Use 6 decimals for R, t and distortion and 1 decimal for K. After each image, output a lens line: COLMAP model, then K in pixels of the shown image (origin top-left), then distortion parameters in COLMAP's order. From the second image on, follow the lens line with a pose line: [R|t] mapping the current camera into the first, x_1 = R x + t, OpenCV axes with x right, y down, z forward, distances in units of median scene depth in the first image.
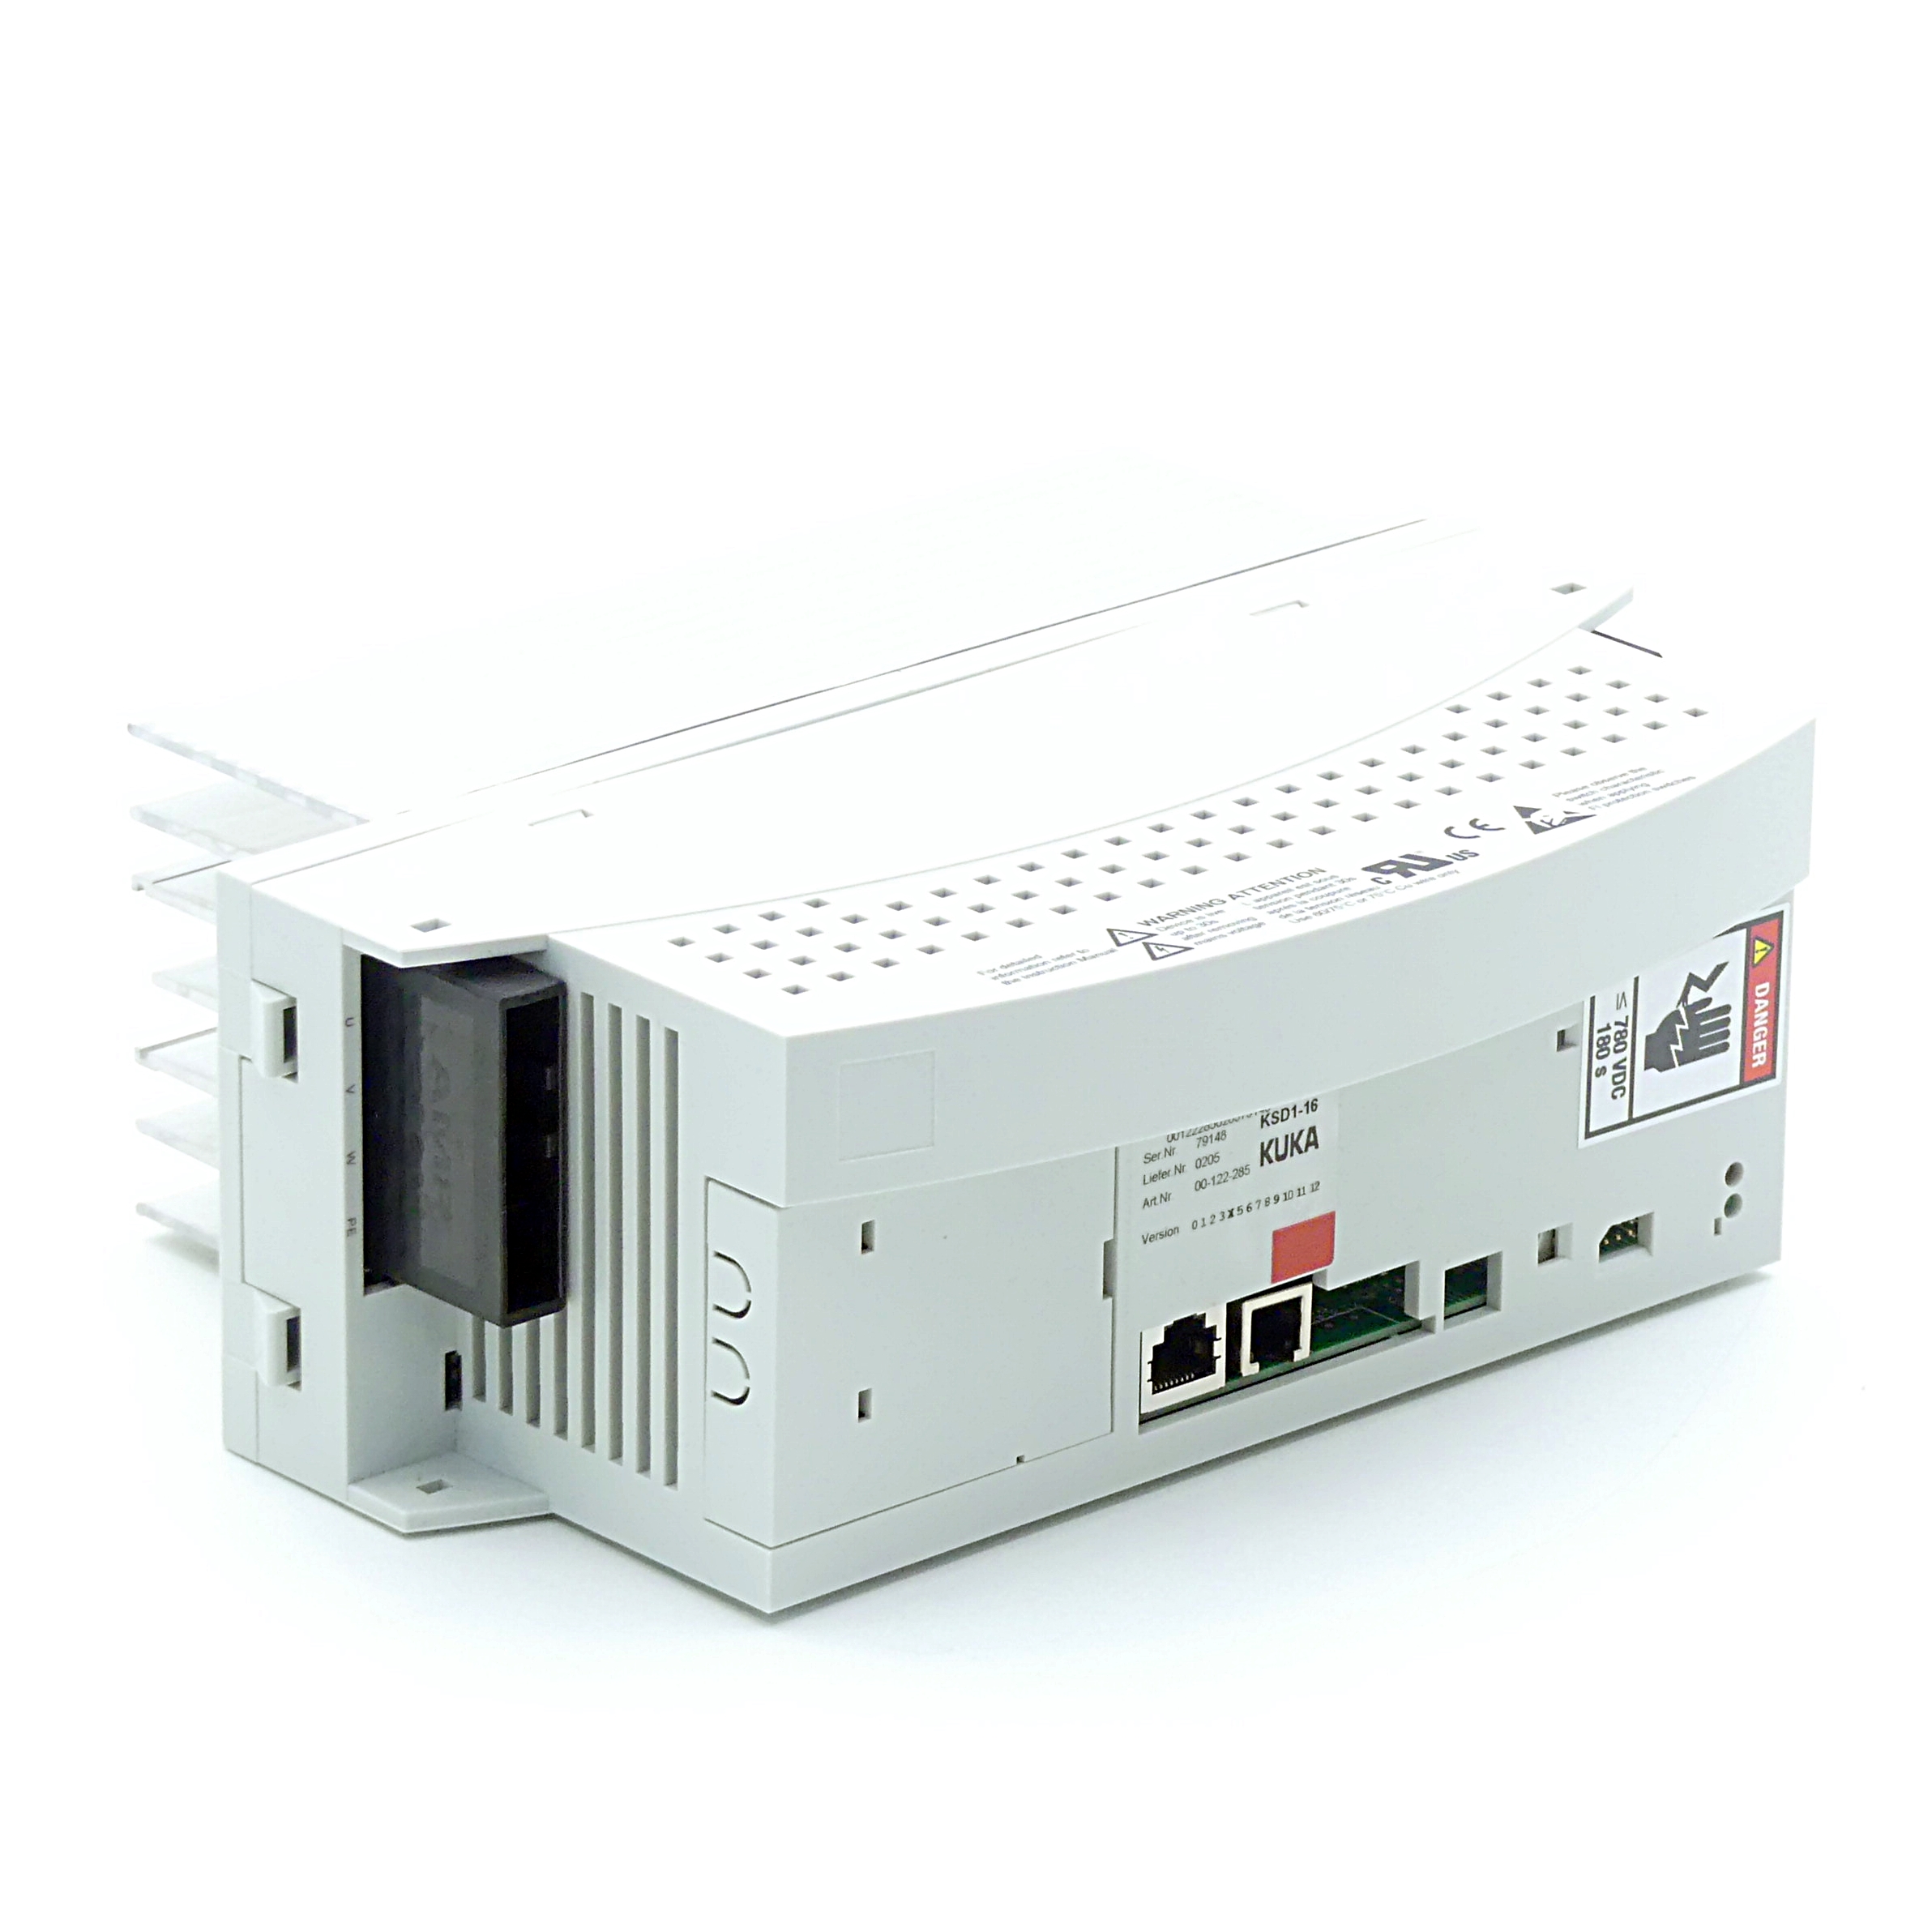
lens RADIAL K [[11704.7, 0, 966.0], [0, 11704.7, 966.0], [0, 0, 1]] dist [0.342772, 20.253127]
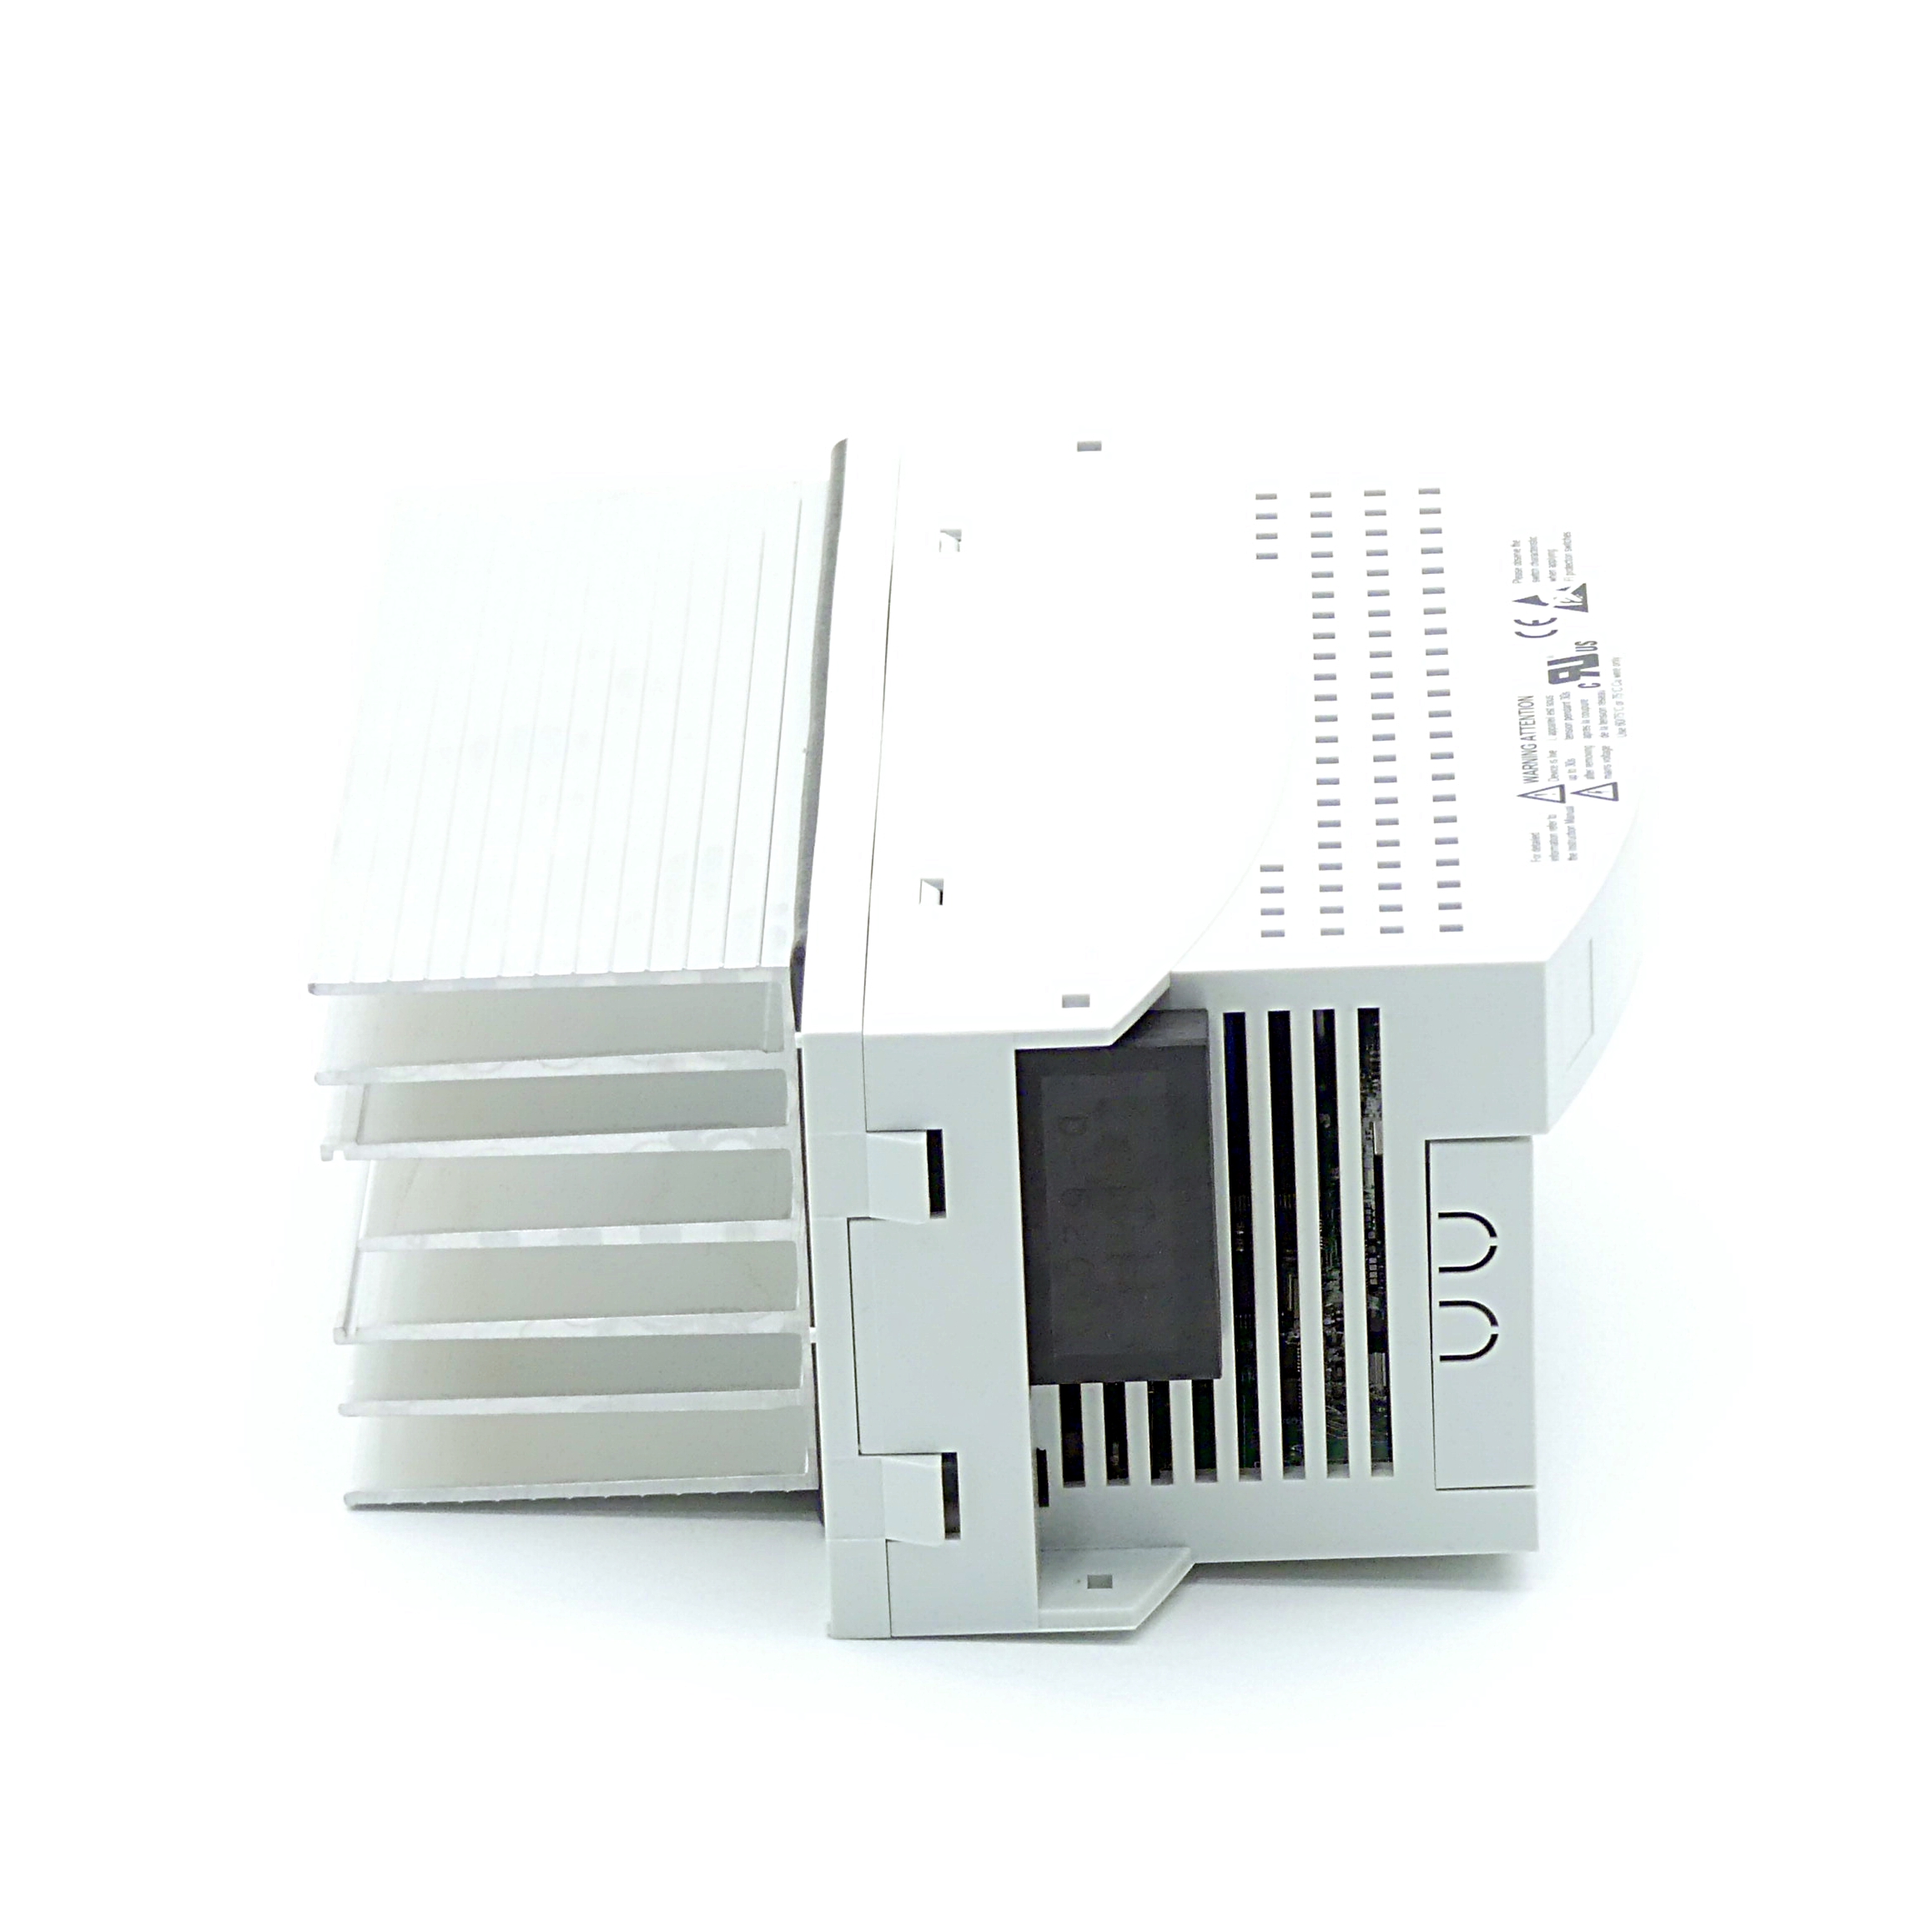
lens RADIAL K [[11704.7, 0, 966.0], [0, 11704.7, 966.0], [0, 0, 1]] dist [0.342772, 20.253127]
pose [[0.676831, -0.308402, 0.668423, -0.678757], [0.306585, 0.943609, 0.124927, -0.126274], [-0.669258, 0.120374, 0.733215, 0.299328]]
